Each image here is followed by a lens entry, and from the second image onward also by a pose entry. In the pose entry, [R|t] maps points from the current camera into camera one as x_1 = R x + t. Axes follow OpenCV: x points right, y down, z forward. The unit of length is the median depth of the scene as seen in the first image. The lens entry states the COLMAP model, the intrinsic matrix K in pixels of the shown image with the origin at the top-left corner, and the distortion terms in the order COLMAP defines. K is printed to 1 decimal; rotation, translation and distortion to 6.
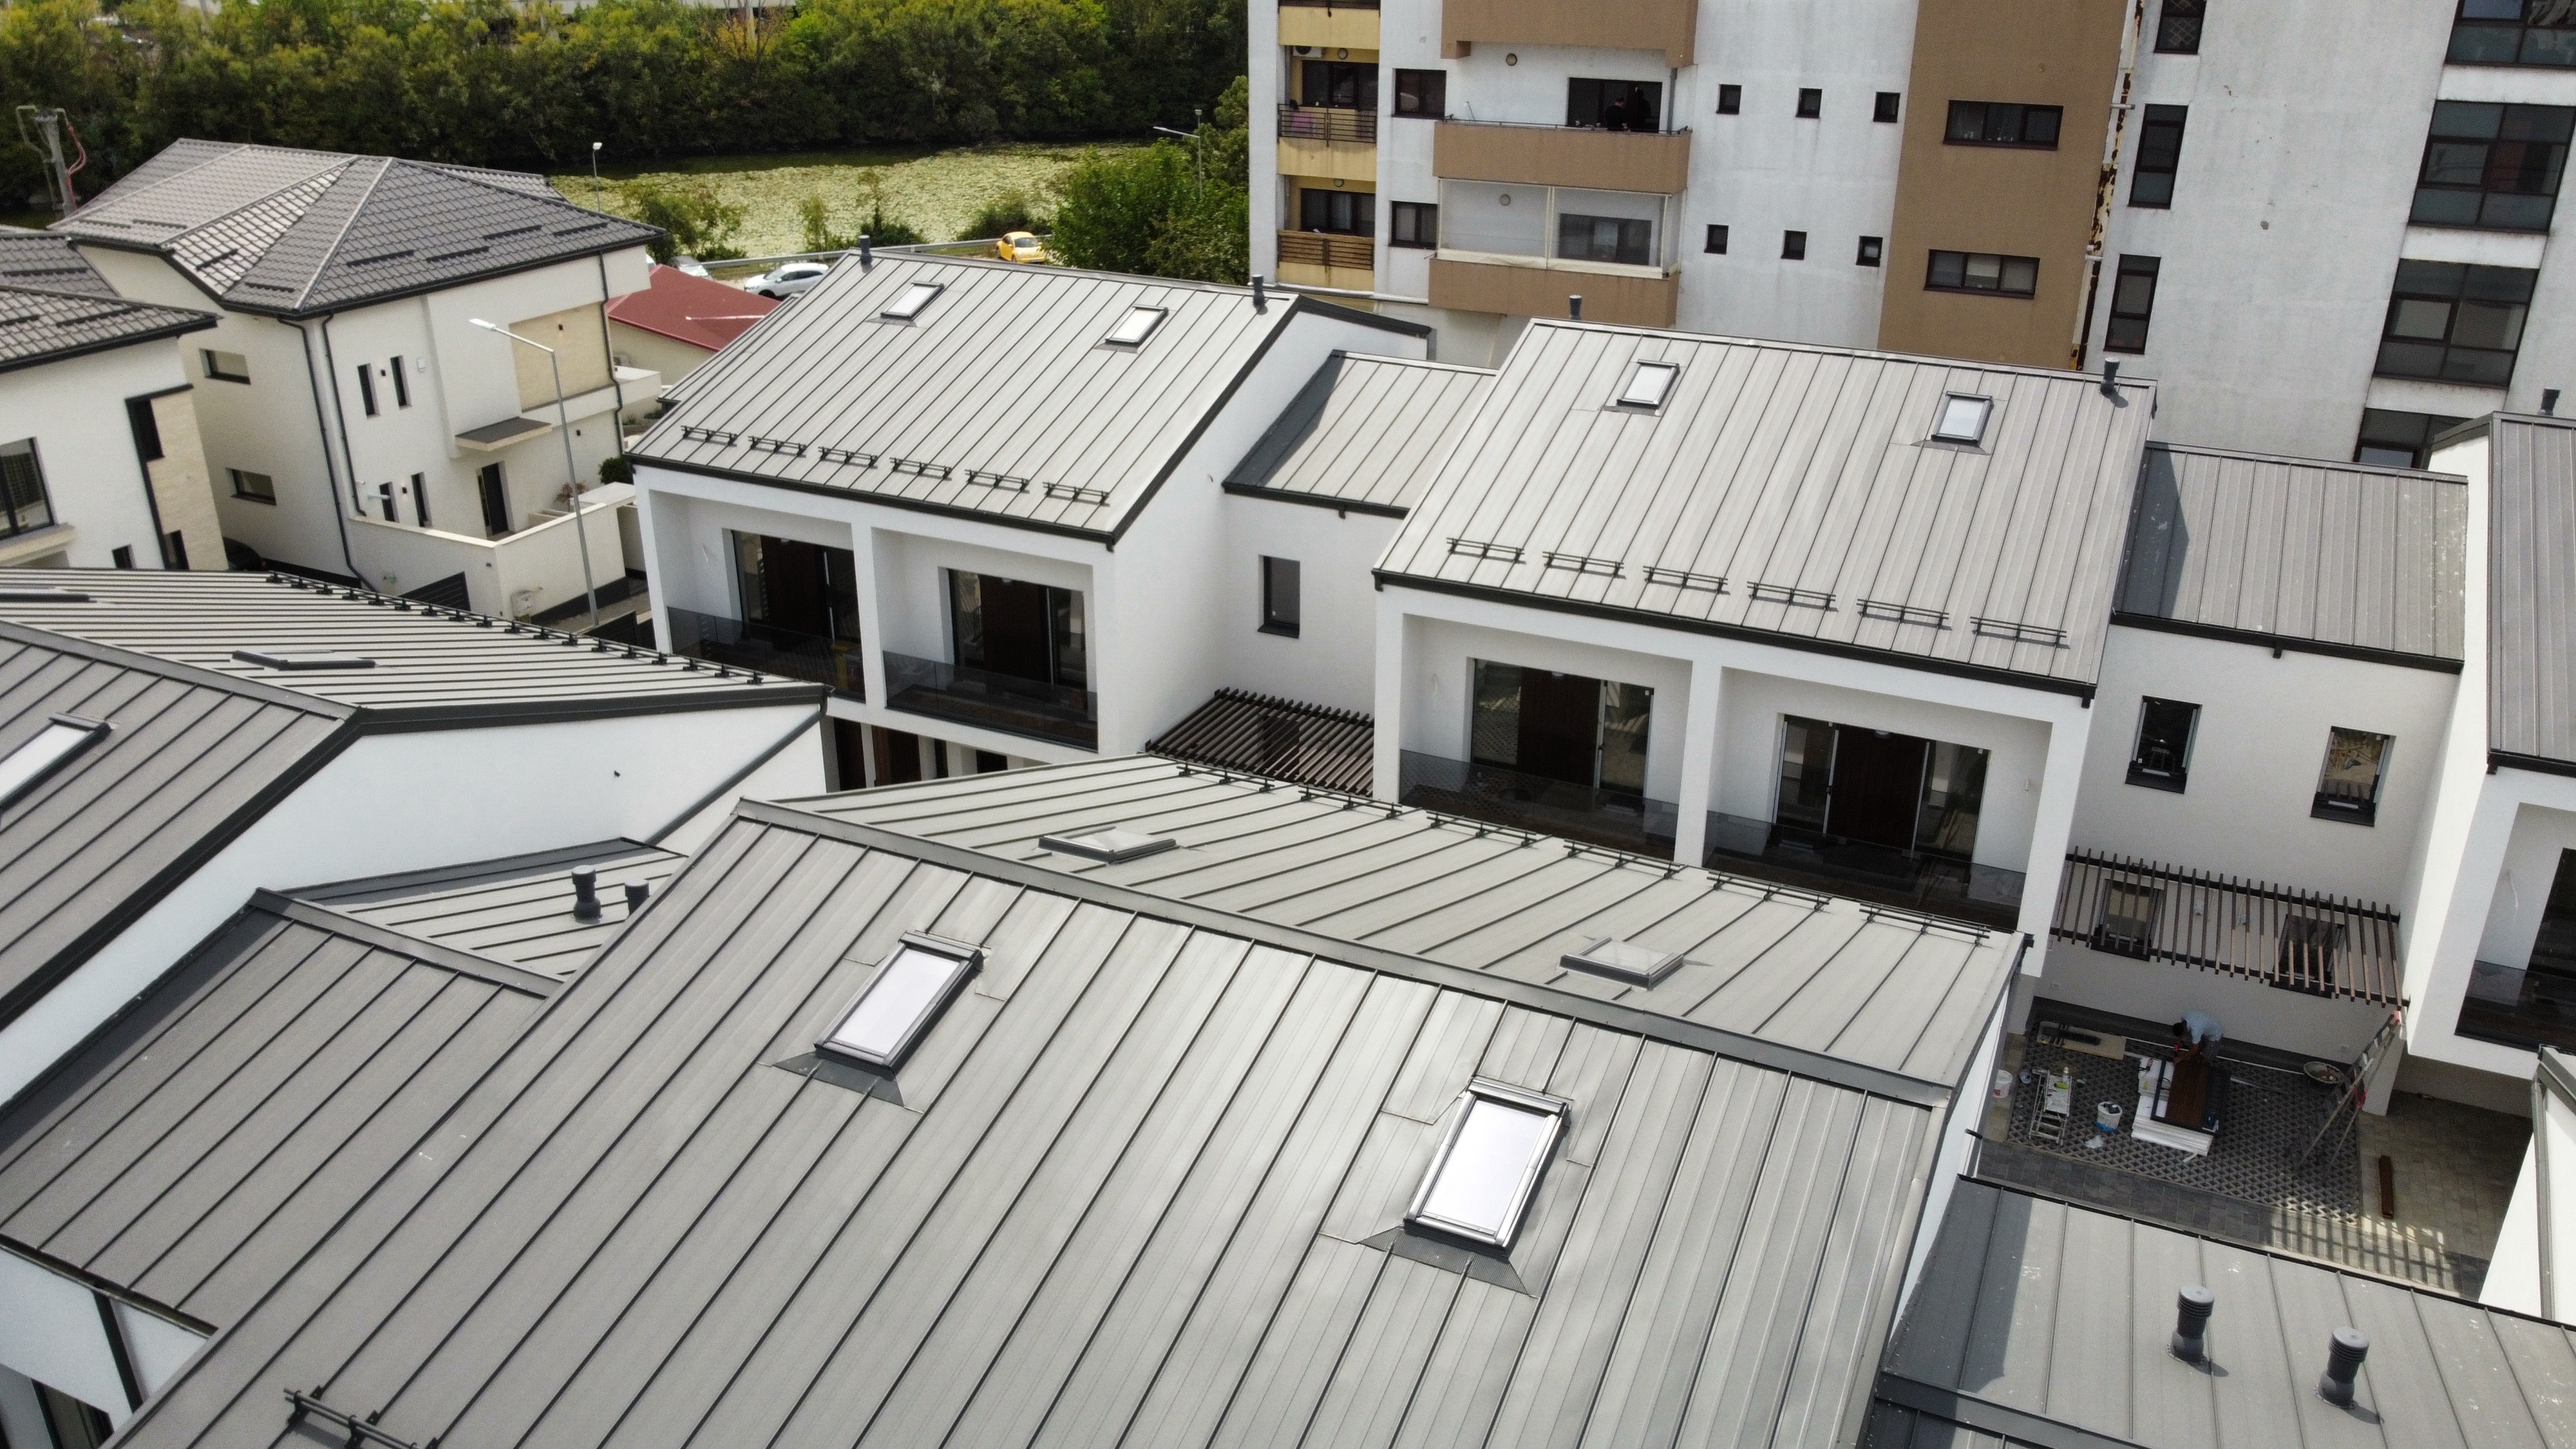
lens RADIAL K [[1960.3, 0, 1287.5], [0, 1960.3, 720.9], [0, 0, 1]] dist [-0.010756, 0.005752]
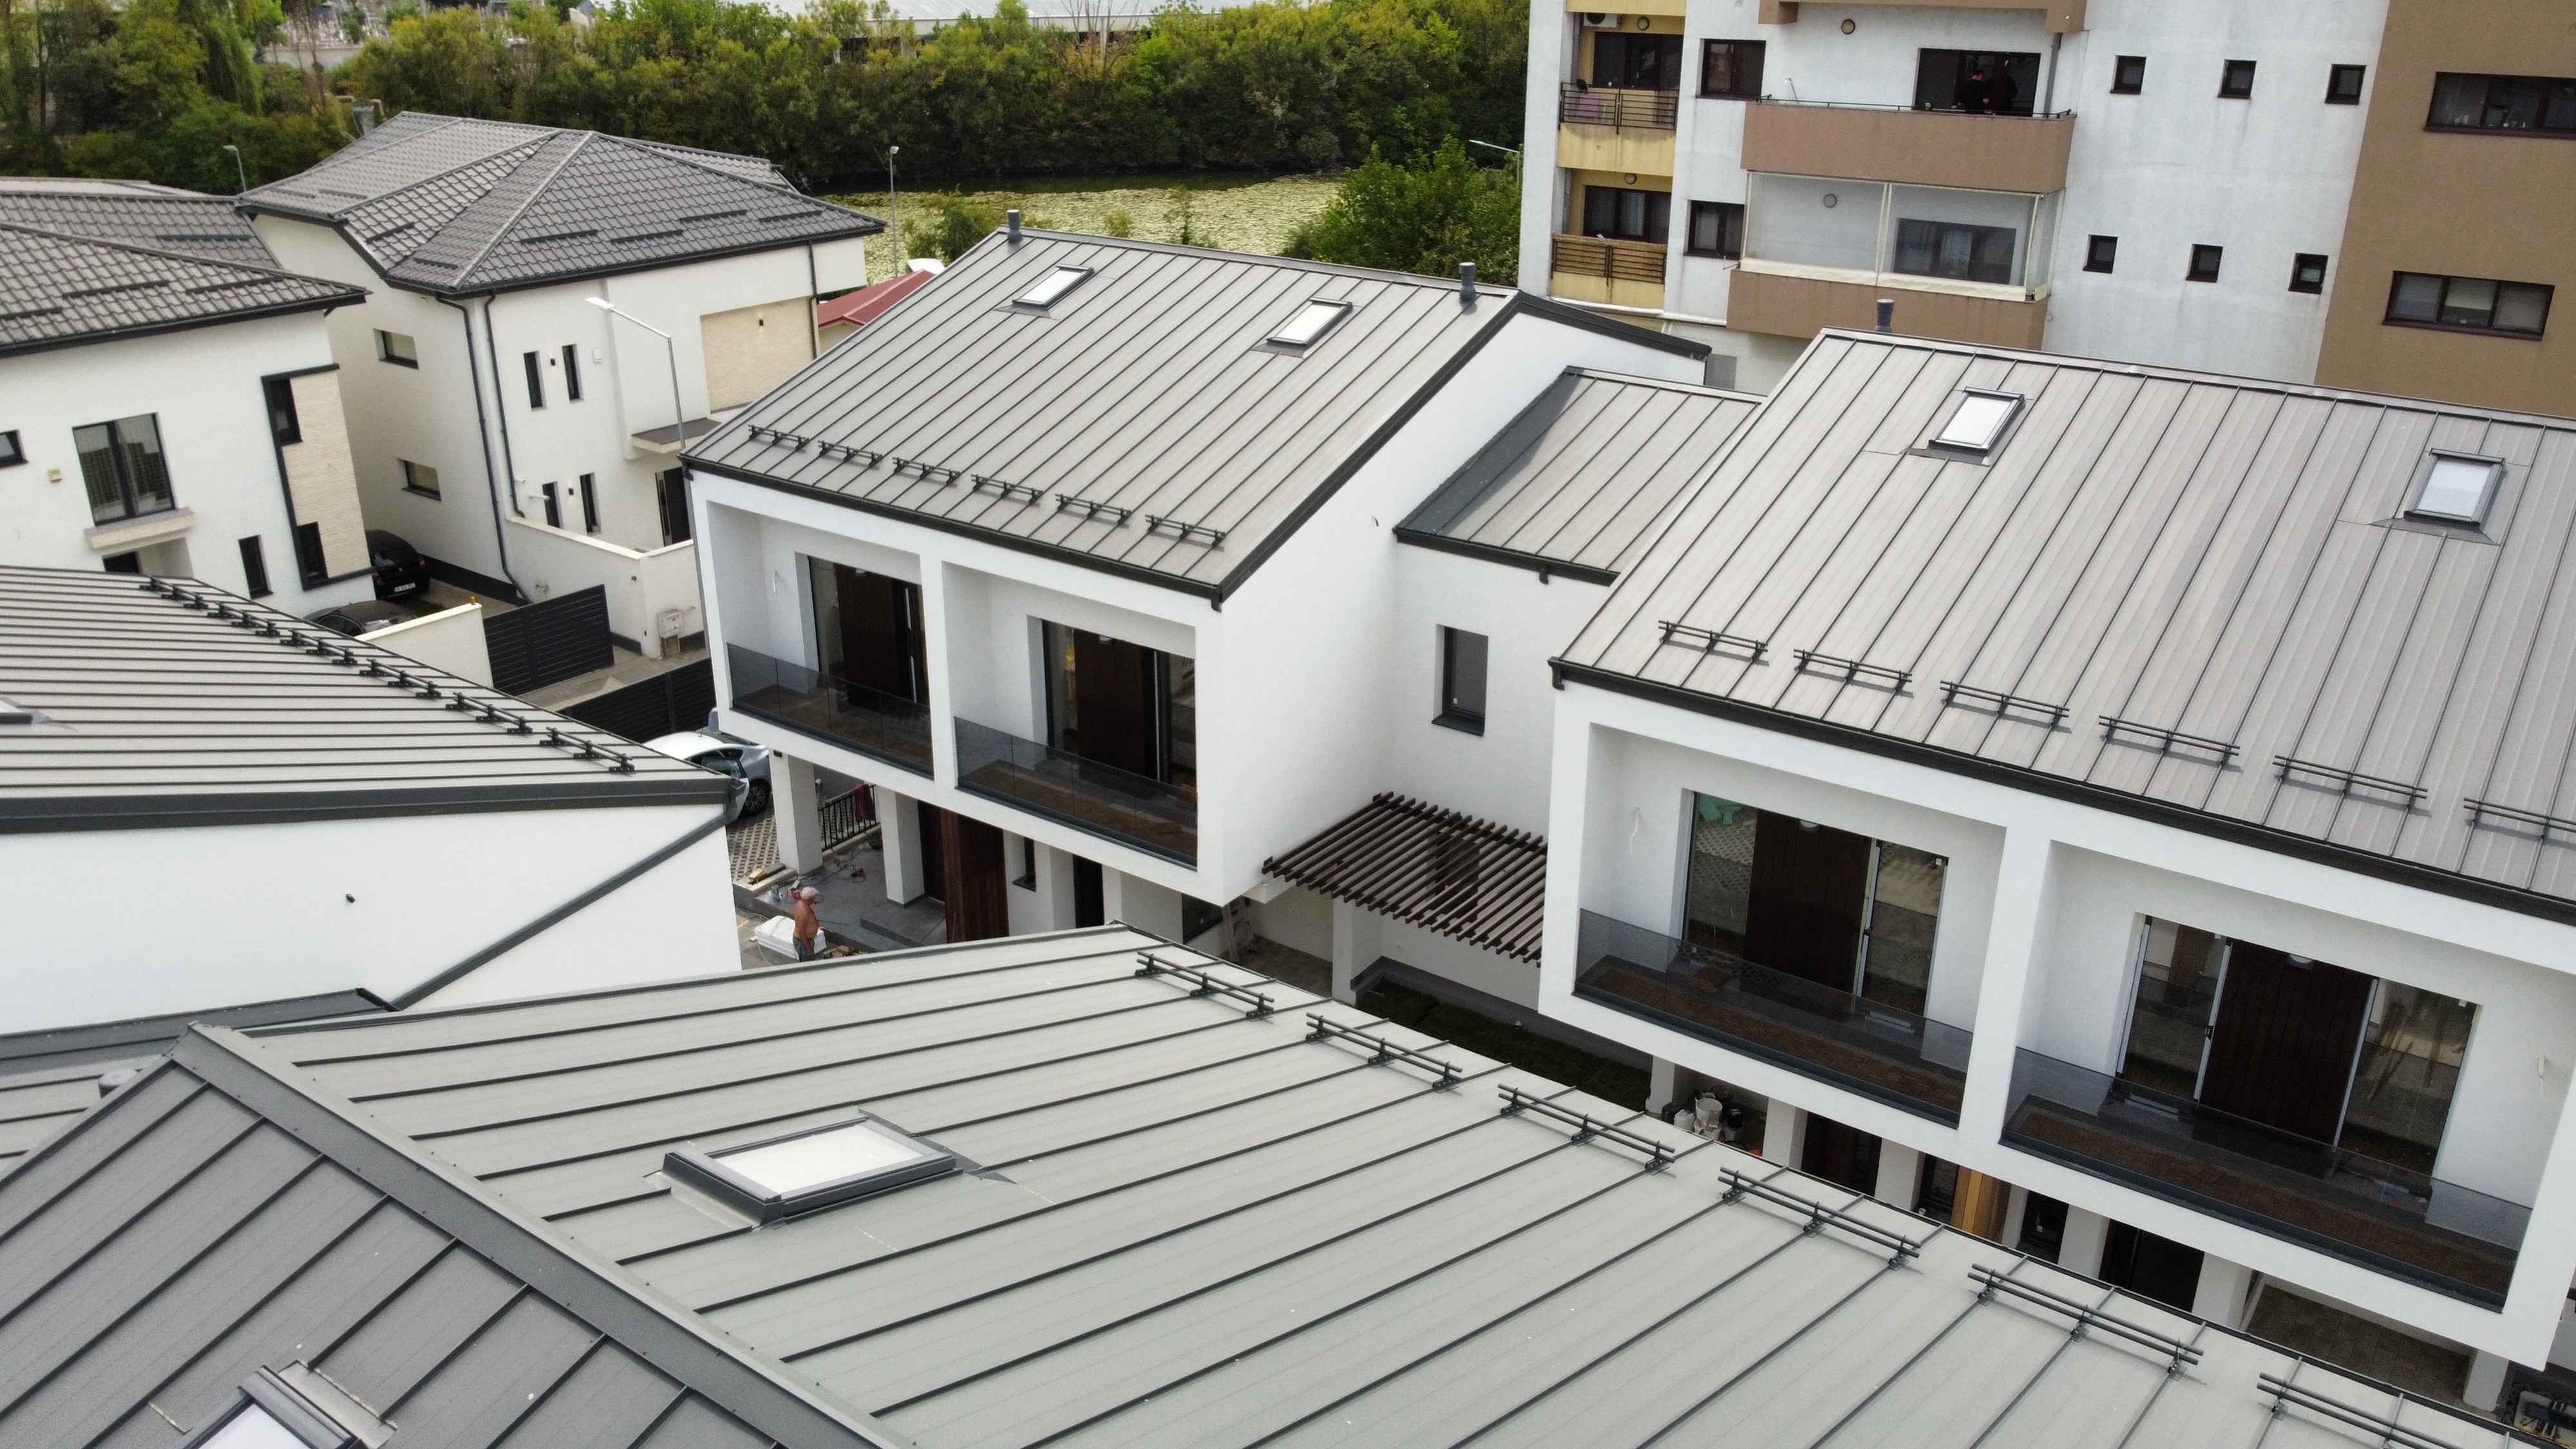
lens RADIAL K [[1960.3, 0, 1289.8], [0, 1960.3, 721.3], [0, 0, 1]] dist [-0.010756, 0.005752]
pose [[0.982874, 0.068597, -0.171035, 0.054102], [-0.072383, 0.997249, -0.015995, -0.026641], [0.169467, 0.028102, 0.985135, 0.206267]]
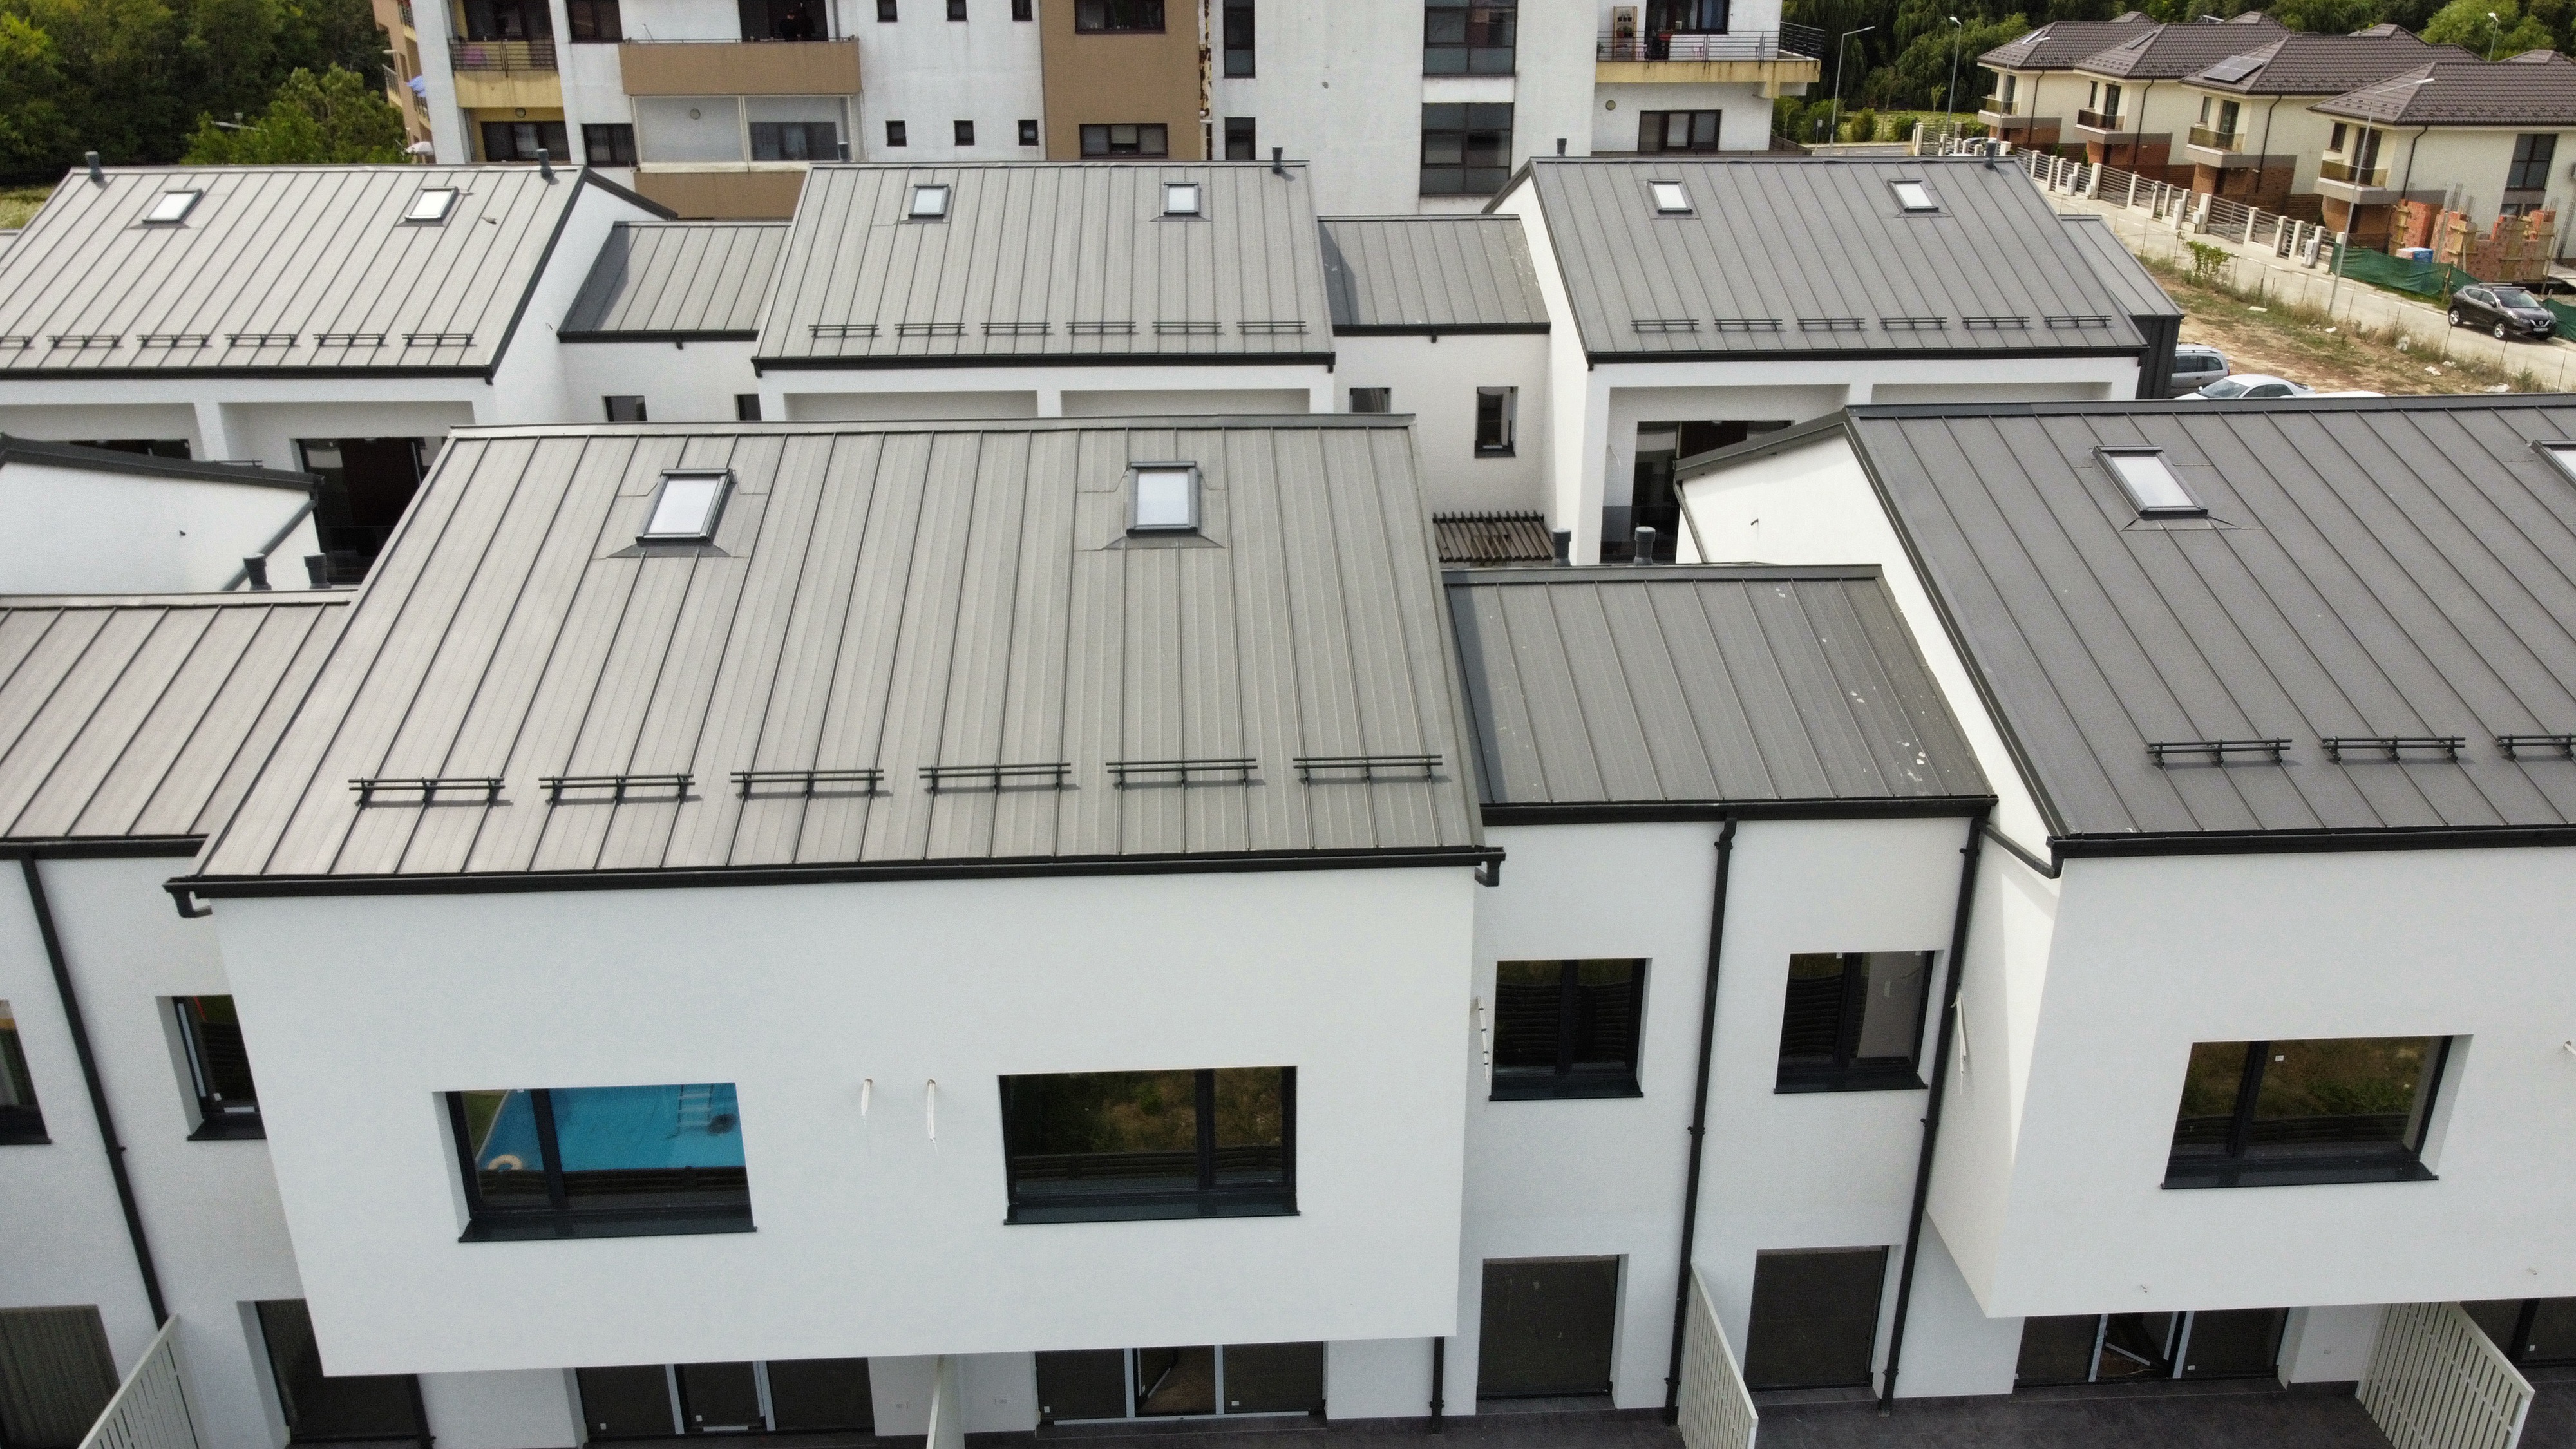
lens RADIAL K [[1960.3, 0, 1294.2], [0, 1960.3, 723.8], [0, 0, 1]] dist [-0.010756, 0.005752]
pose [[0.881342, -0.187109, 0.433851, -0.159293], [0.193324, 0.980670, 0.030213, 0.119143], [-0.431118, 0.057246, 0.900478, -0.126462]]
